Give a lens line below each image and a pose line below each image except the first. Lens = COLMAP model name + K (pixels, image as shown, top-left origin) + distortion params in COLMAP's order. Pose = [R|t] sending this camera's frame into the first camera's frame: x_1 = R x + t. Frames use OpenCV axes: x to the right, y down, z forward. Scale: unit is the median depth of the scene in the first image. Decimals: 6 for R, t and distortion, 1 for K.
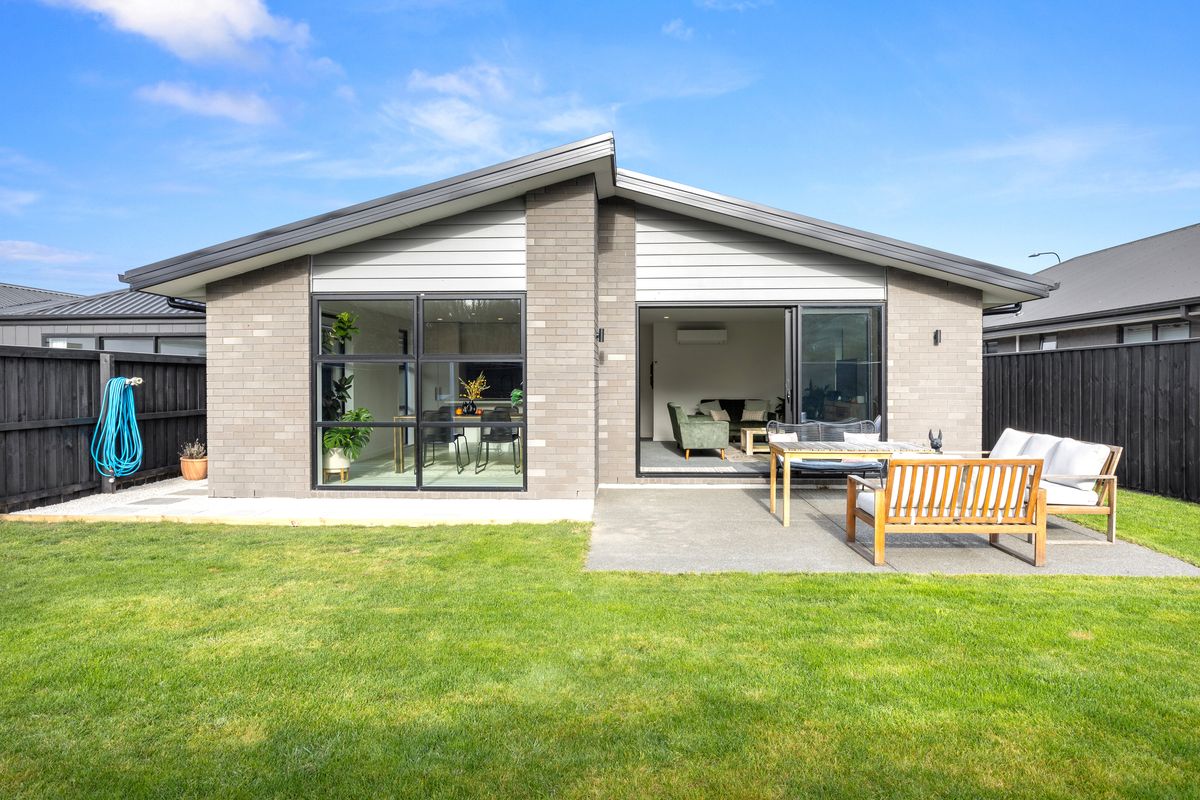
lens RADIAL K [[707.3, 0, 600.0], [0, 707.3, 400.0], [0, 0, 1]] dist [0.000159, 0.000545]
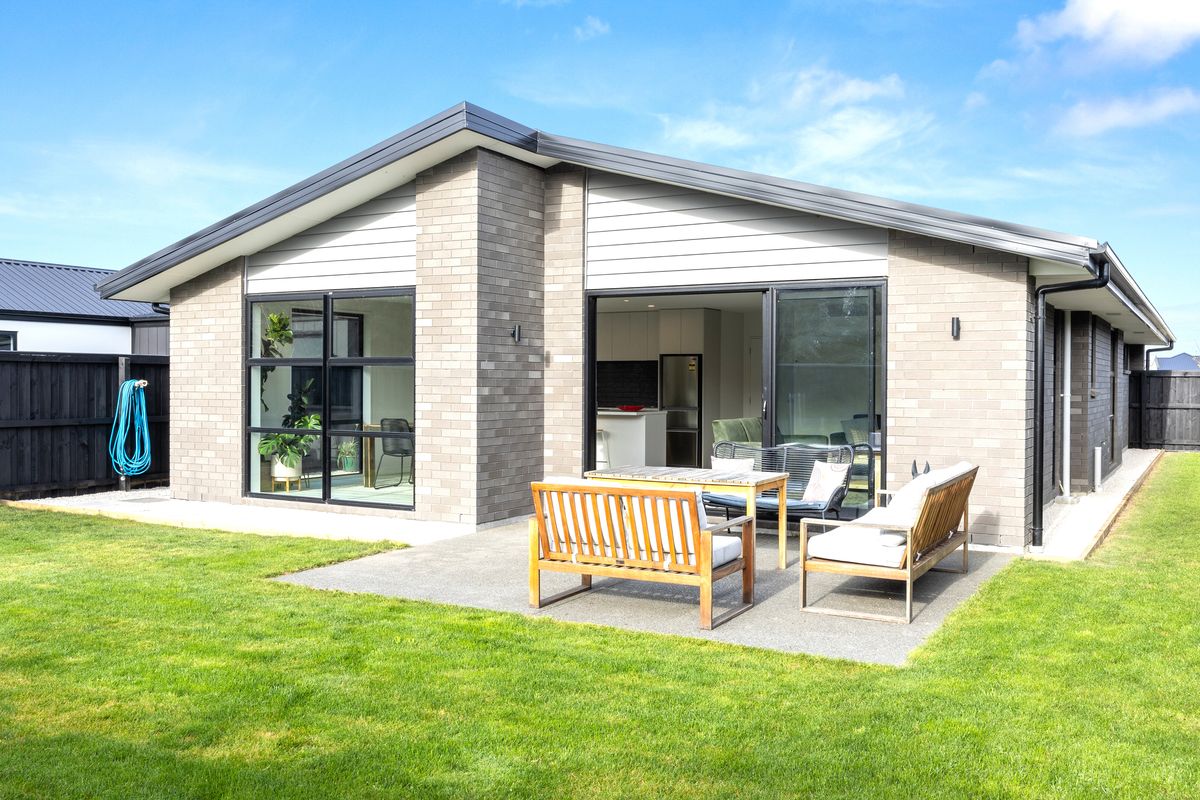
lens RADIAL K [[1017.2, 0, 600.0], [0, 1017.2, 400.0], [0, 0, 1]] dist [-0.000116, -0.001671]
pose [[0.898809, 0.014150, -0.438111, 0.636976], [-0.018887, 0.999801, -0.006457, -0.006081], [0.437933, 0.014078, 0.898898, -0.045027]]
